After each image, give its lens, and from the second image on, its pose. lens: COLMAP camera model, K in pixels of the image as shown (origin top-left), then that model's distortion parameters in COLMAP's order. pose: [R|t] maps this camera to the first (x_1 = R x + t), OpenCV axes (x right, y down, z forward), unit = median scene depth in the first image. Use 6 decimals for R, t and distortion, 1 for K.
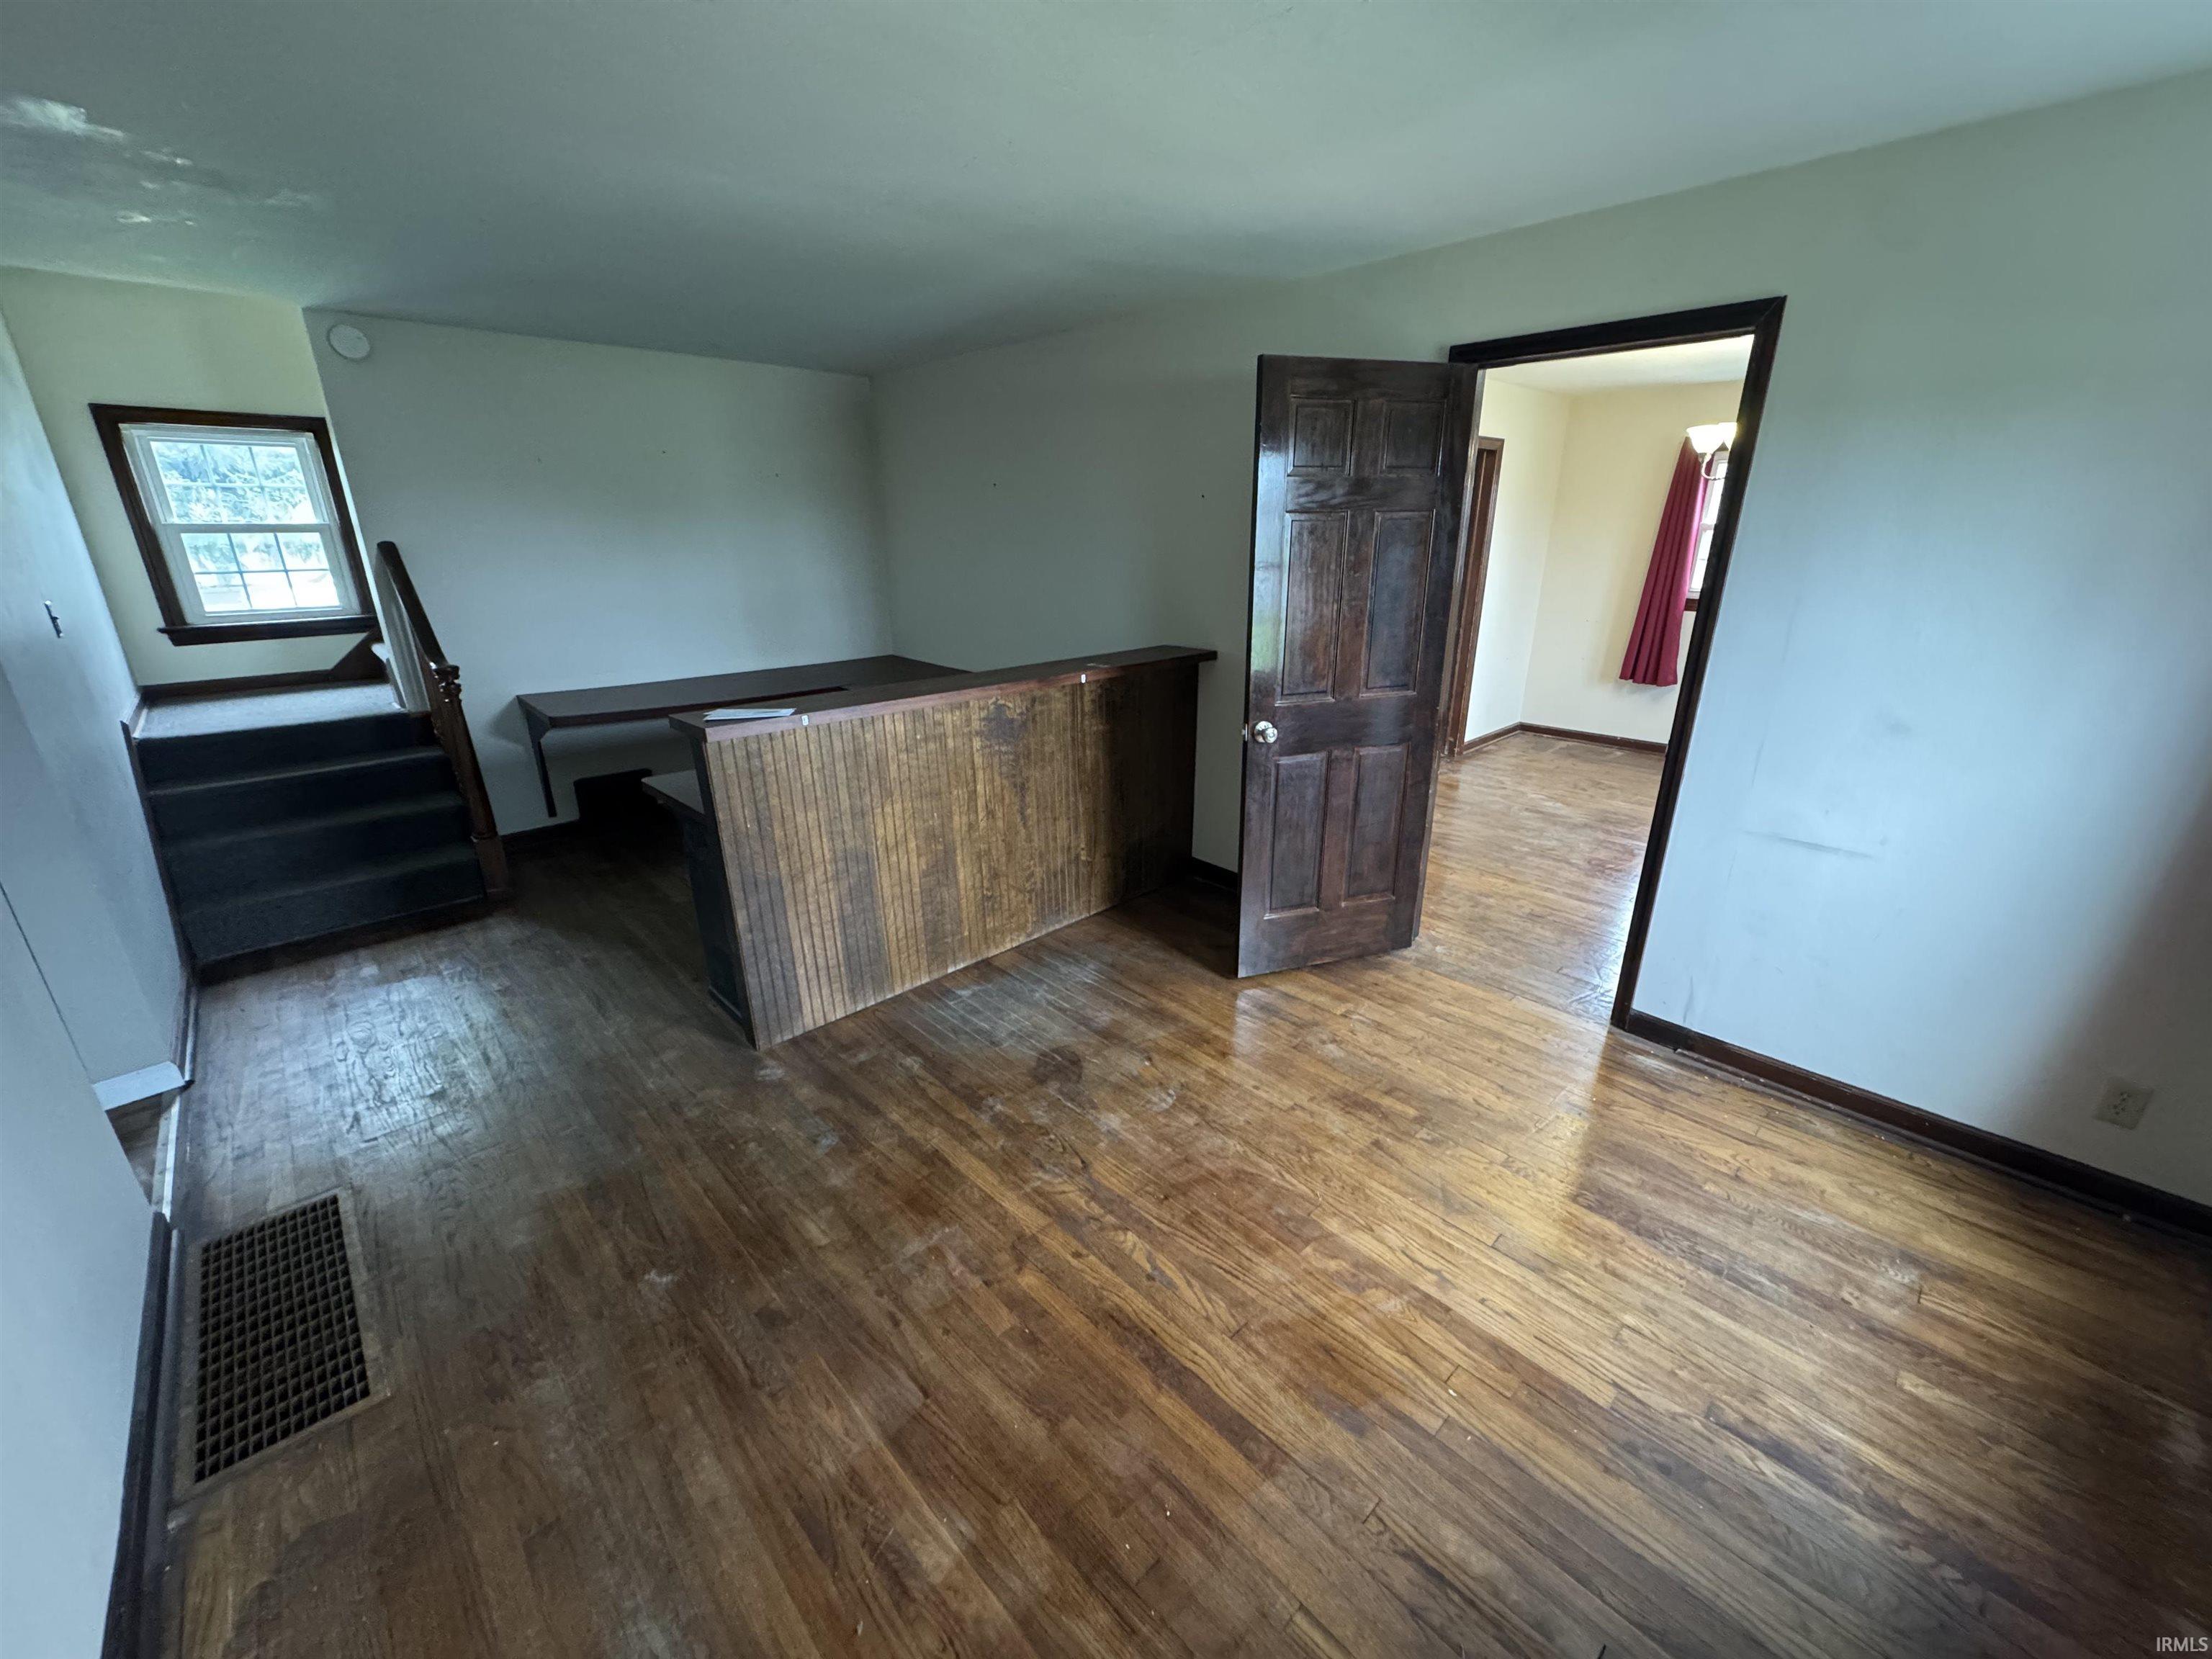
lens RADIAL K [[877.2, 0, 1106.0], [0, 877.2, 829.5], [0, 0, 1]] dist [-0.000809, -0.000750]
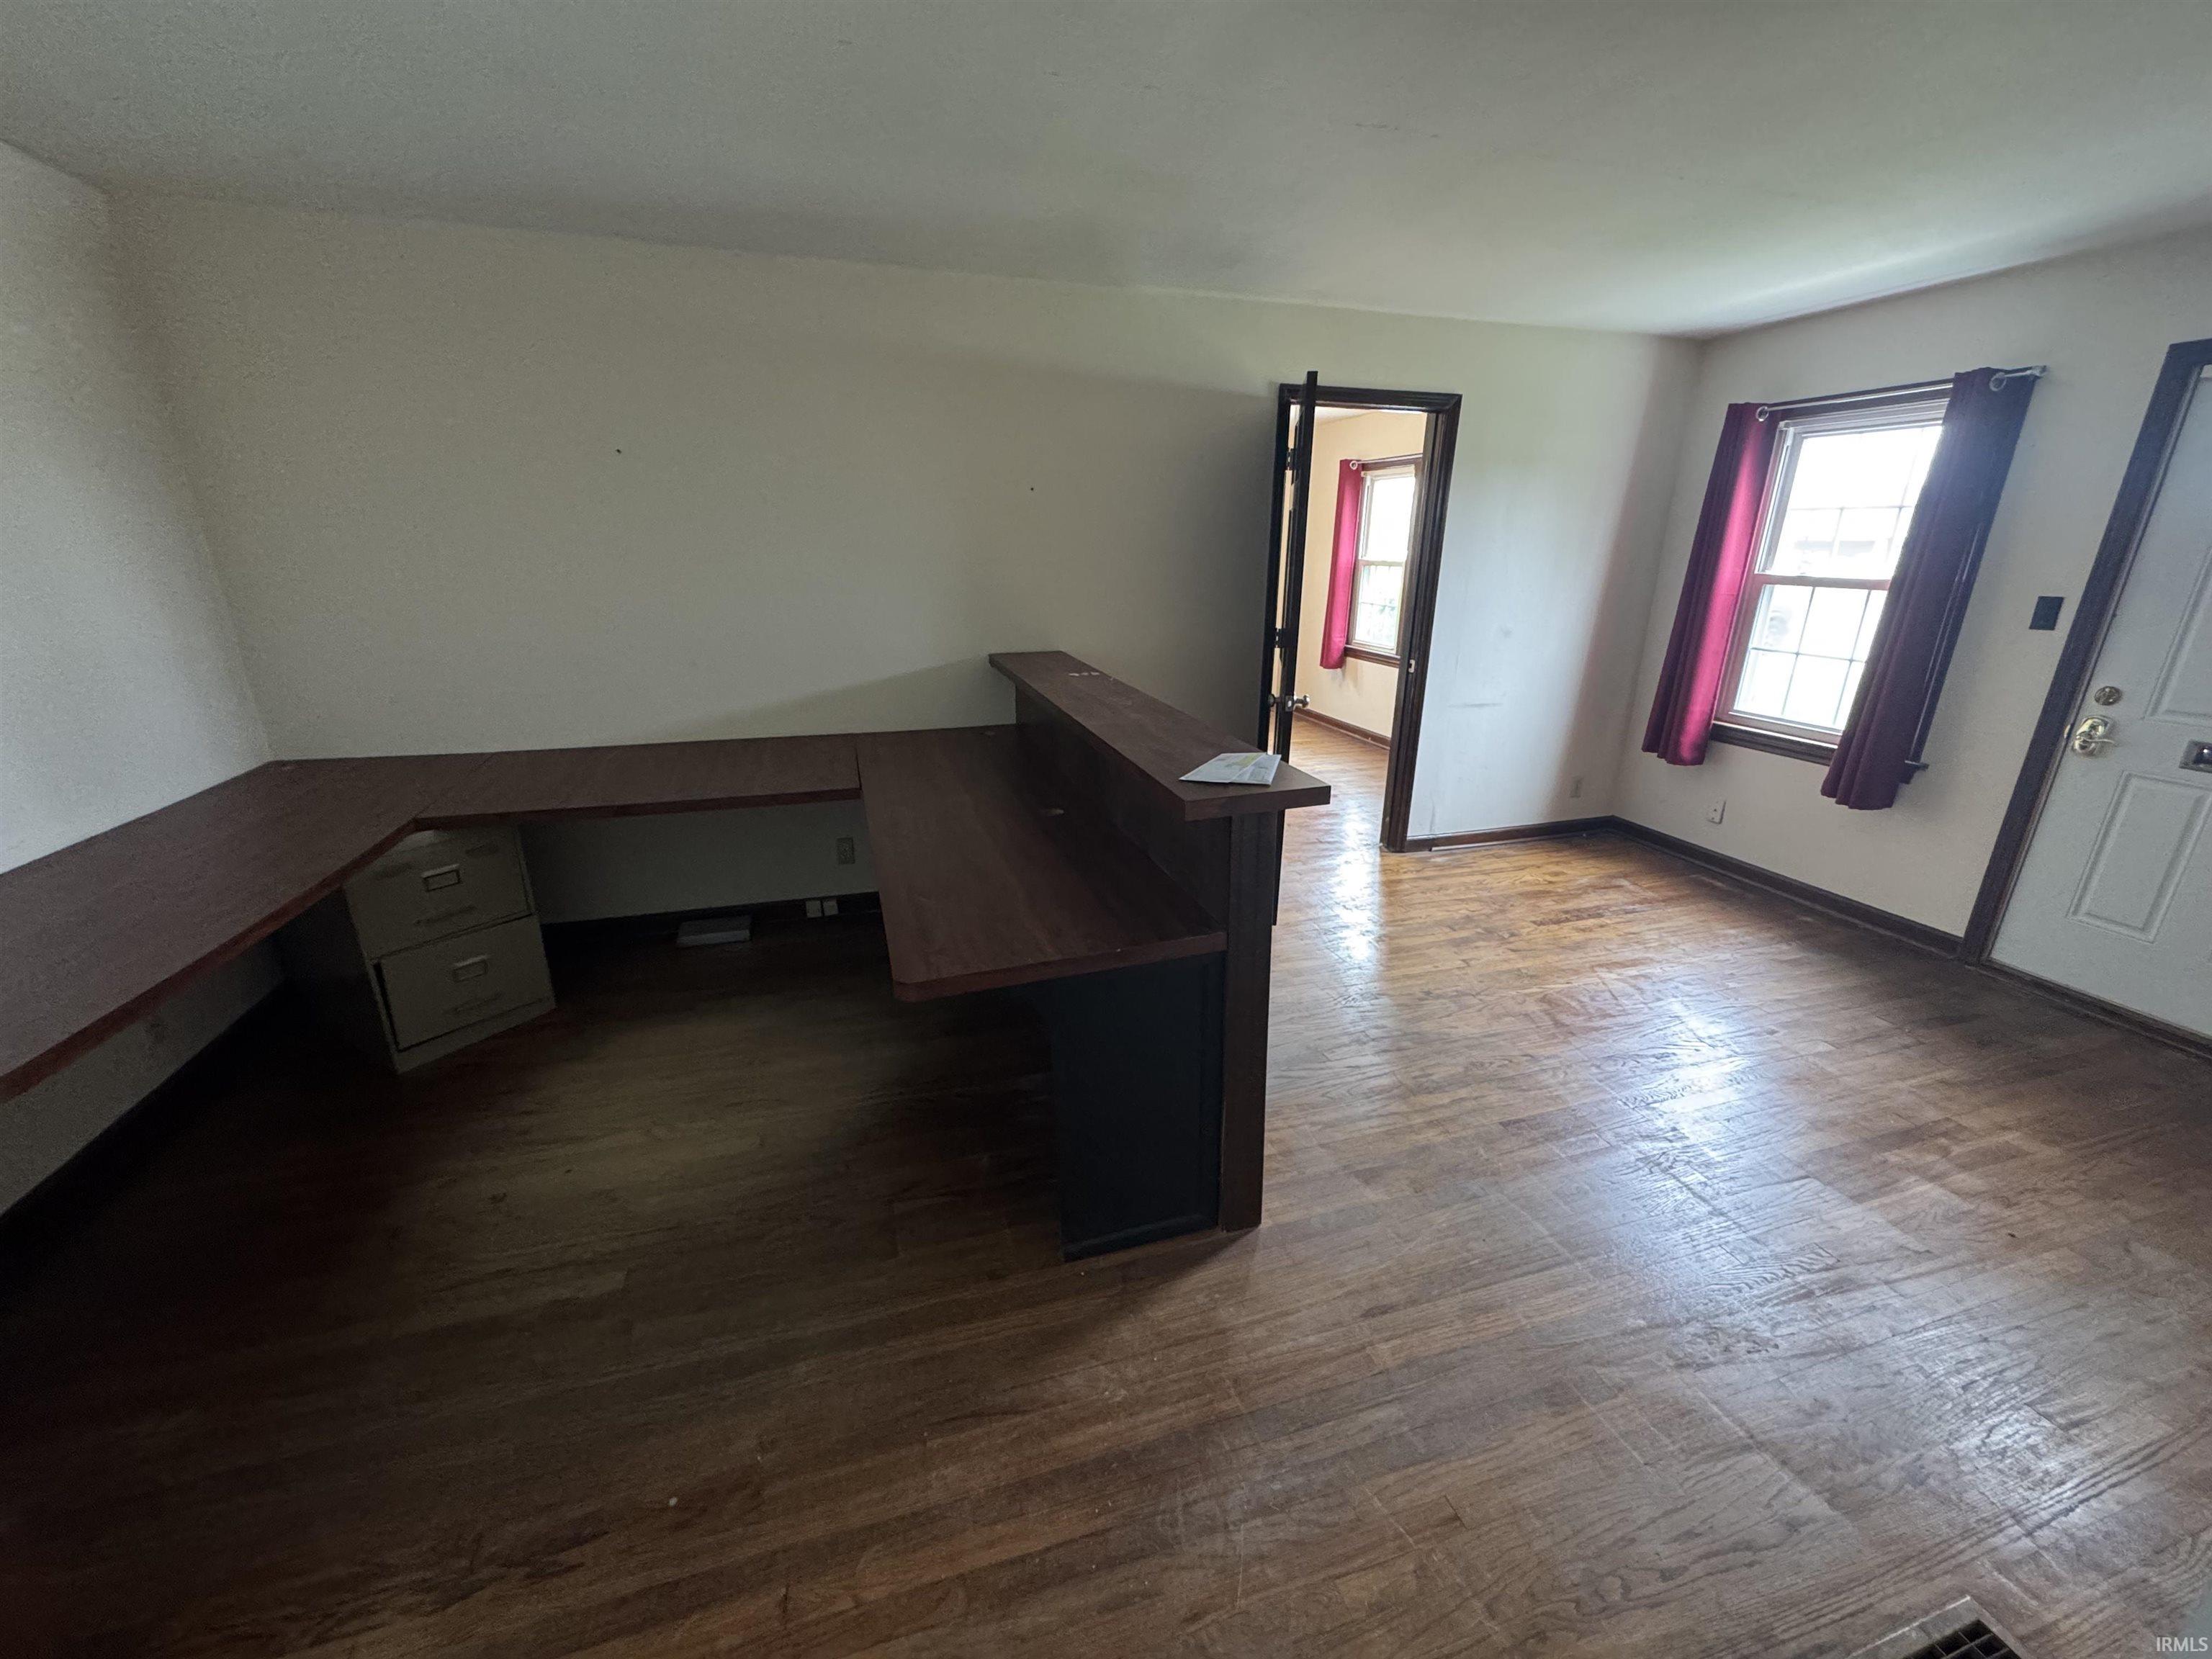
lens RADIAL K [[877.2, 0, 1106.0], [0, 877.2, 829.5], [0, 0, 1]] dist [-0.000809, -0.000750]
pose [[0.442758, -0.272403, 0.854261, -1.373983], [0.286369, 0.945797, 0.153168, -0.283601], [-0.849681, 0.176818, 0.496767, 0.966908]]
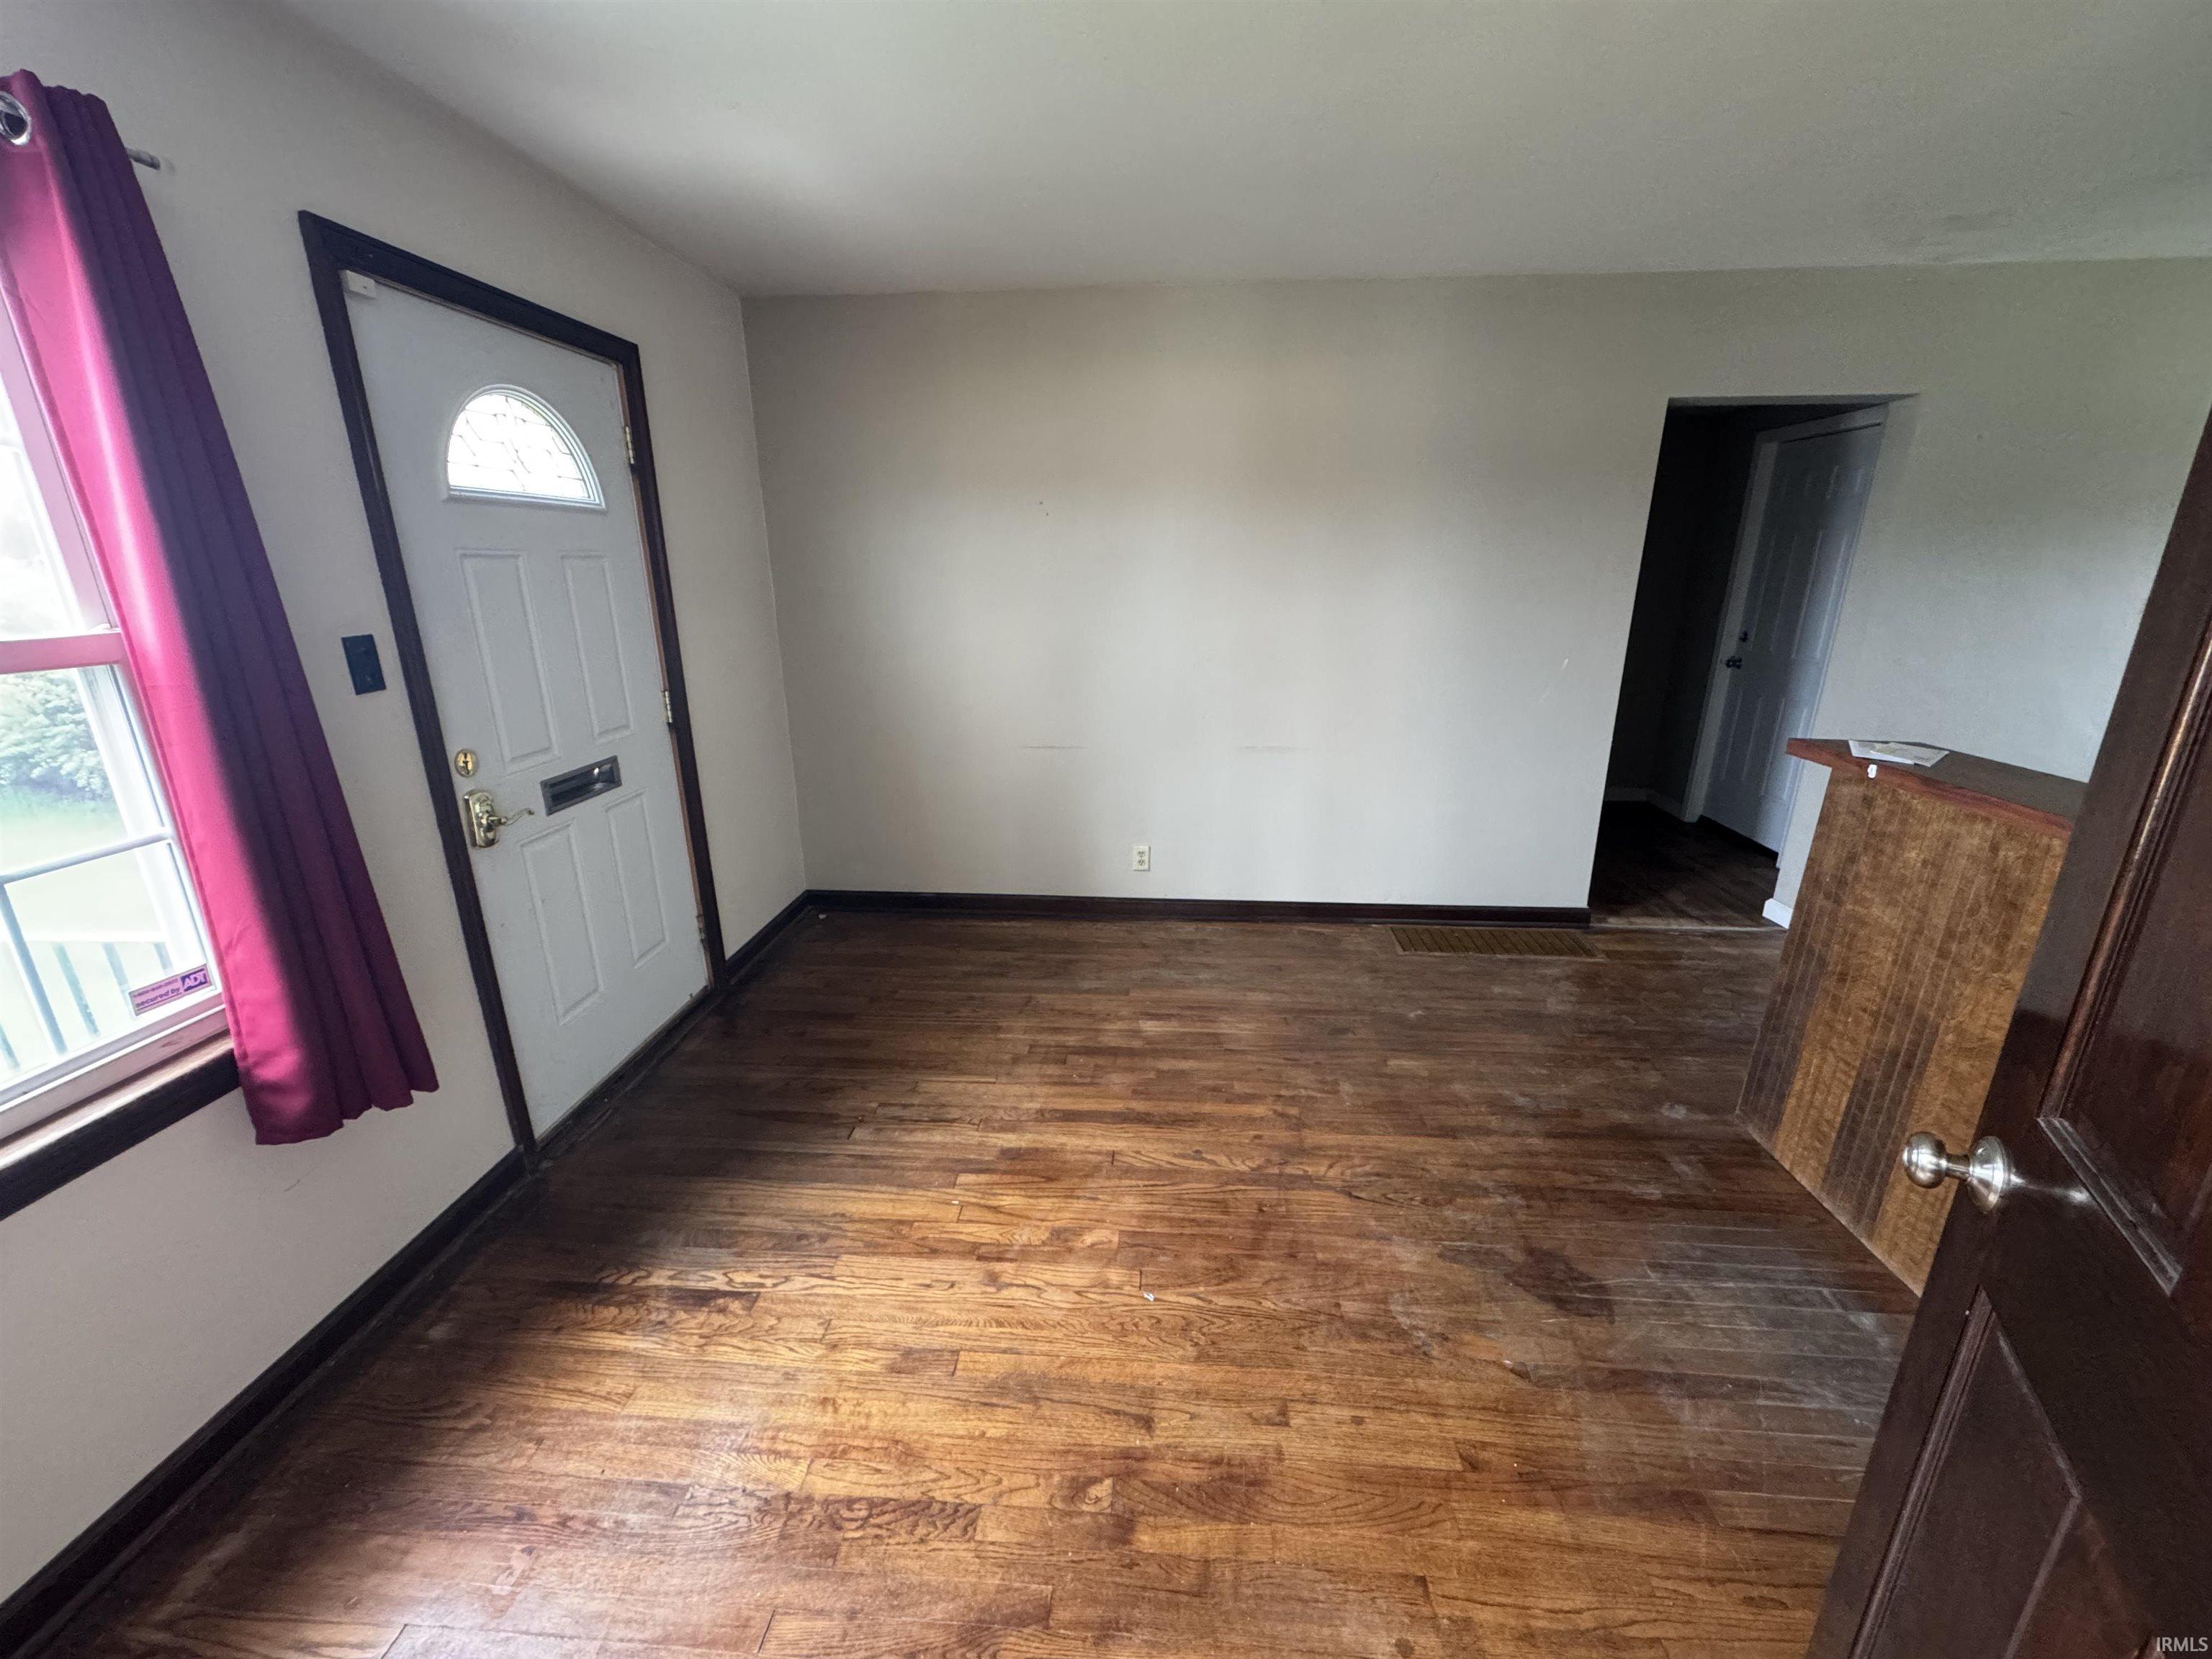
lens RADIAL K [[877.2, 0, 1106.0], [0, 877.2, 829.5], [0, 0, 1]] dist [-0.000809, -0.000750]
pose [[-0.740376, 0.201334, -0.641333, 0.788356], [-0.214773, 0.833227, 0.509516, -0.411182], [0.636959, 0.514974, -0.573660, 1.336664]]
